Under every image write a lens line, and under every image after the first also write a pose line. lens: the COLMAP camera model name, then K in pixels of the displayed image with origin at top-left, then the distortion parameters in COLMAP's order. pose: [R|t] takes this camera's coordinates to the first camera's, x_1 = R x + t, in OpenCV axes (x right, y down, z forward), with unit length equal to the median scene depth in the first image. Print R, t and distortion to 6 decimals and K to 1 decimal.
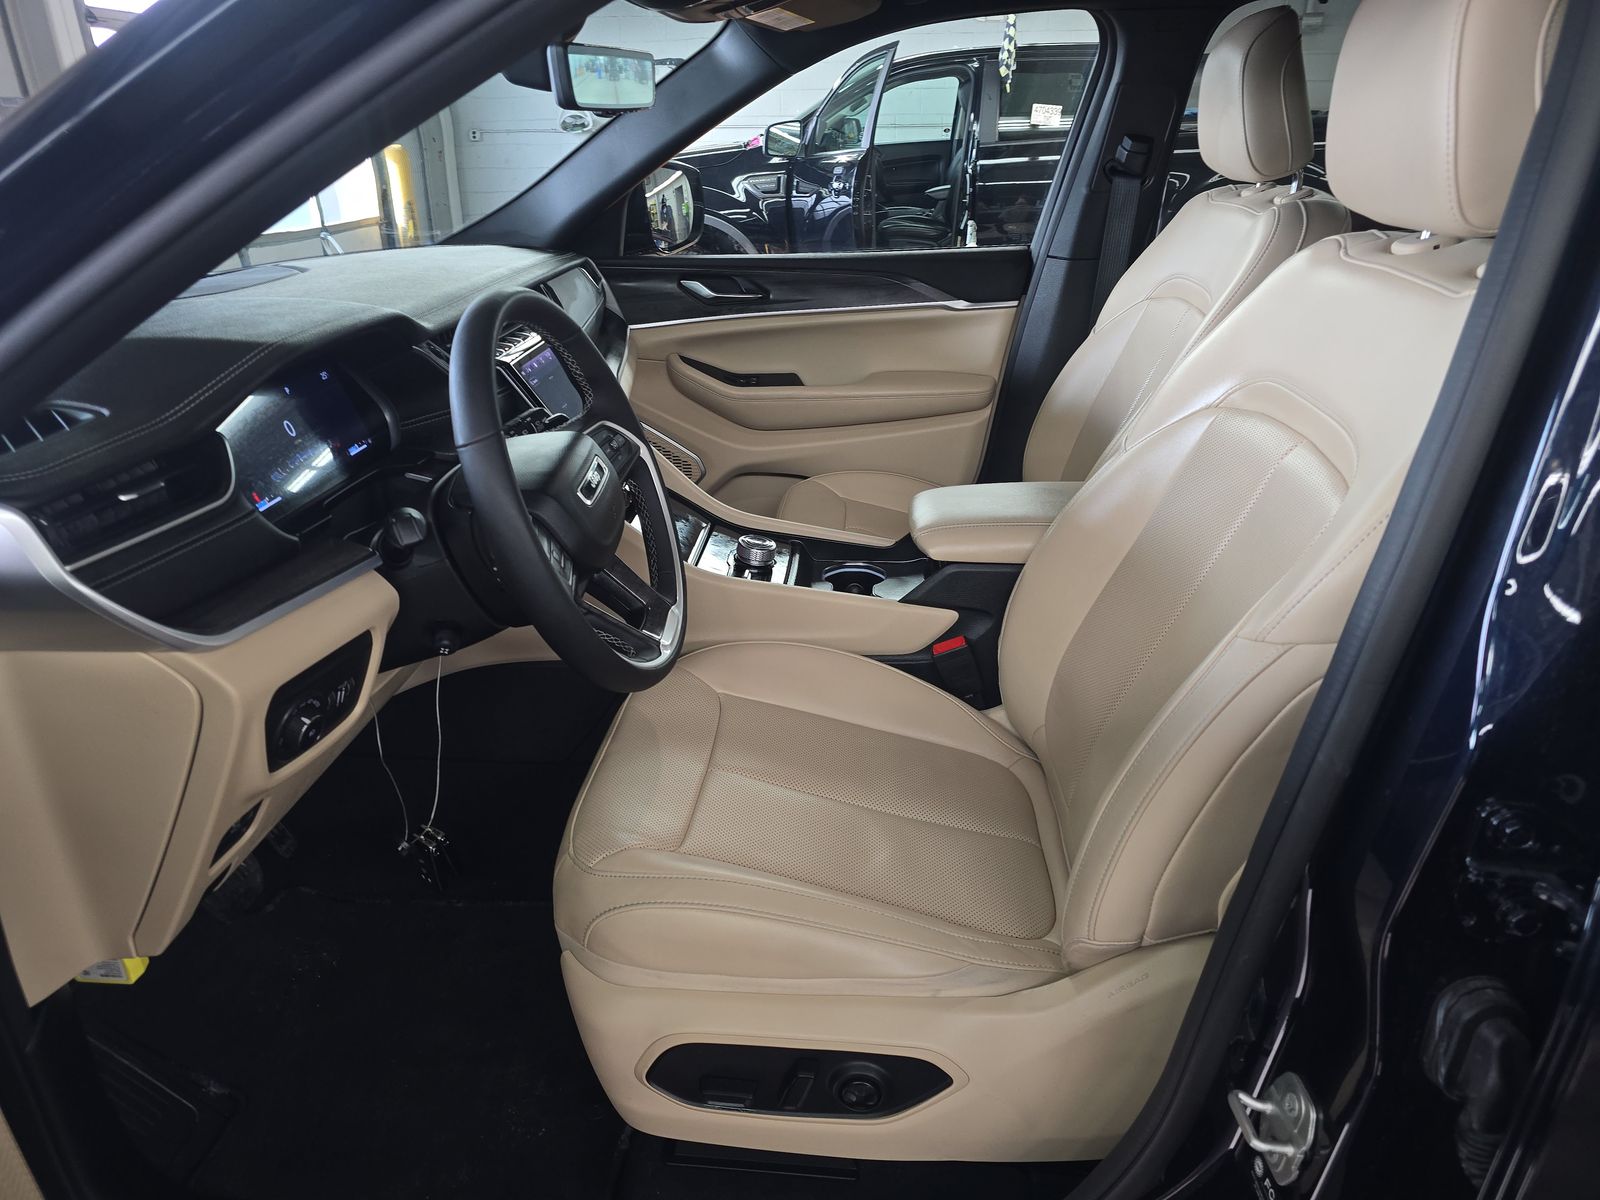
lens RADIAL K [[1073.7, 0, 800.0], [0, 1073.7, 600.0], [0, 0, 1]] dist [0.047703, -0.035336]
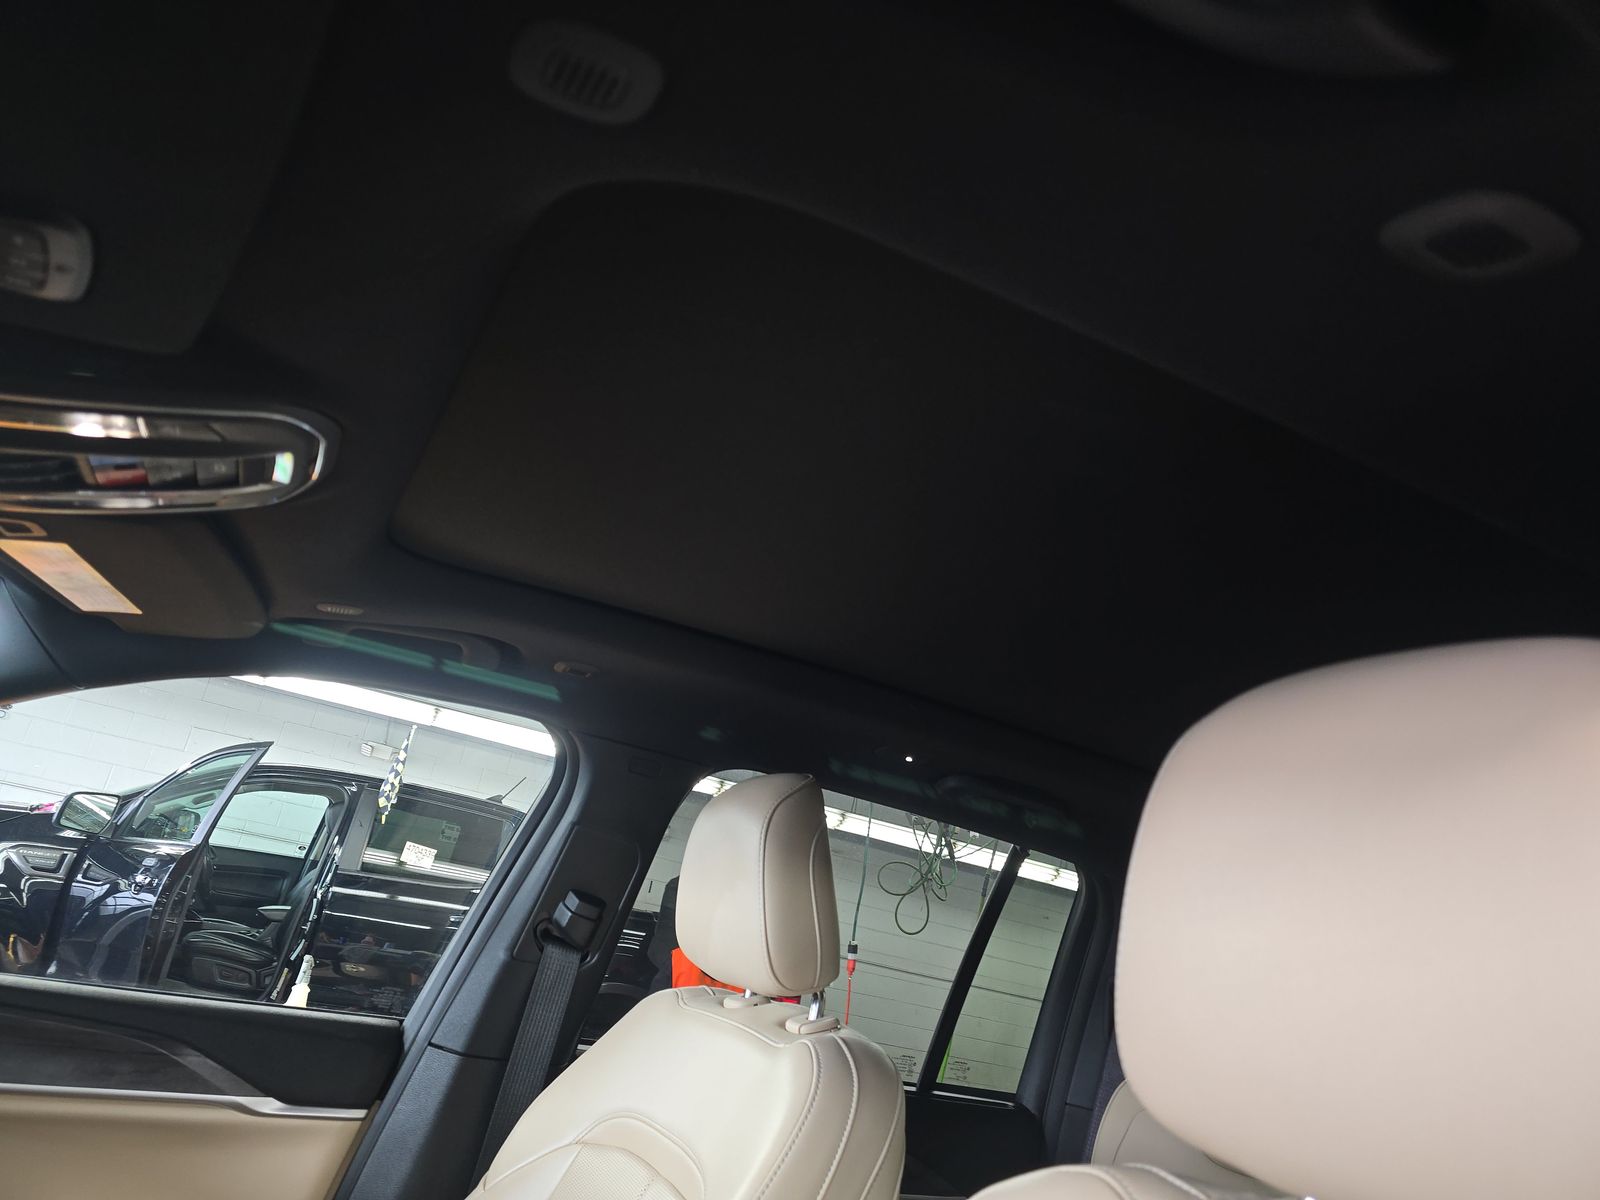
lens RADIAL K [[1065.0, 0, 782.6], [0, 1065.0, 609.5], [0, 0, 1]] dist [0.033145, -0.019136]
pose [[0.836625, 0.322706, 0.442628, 0.013433], [0.019556, 0.789935, -0.612879, -0.044374], [-0.547427, 0.521406, 0.654569, 0.116190]]
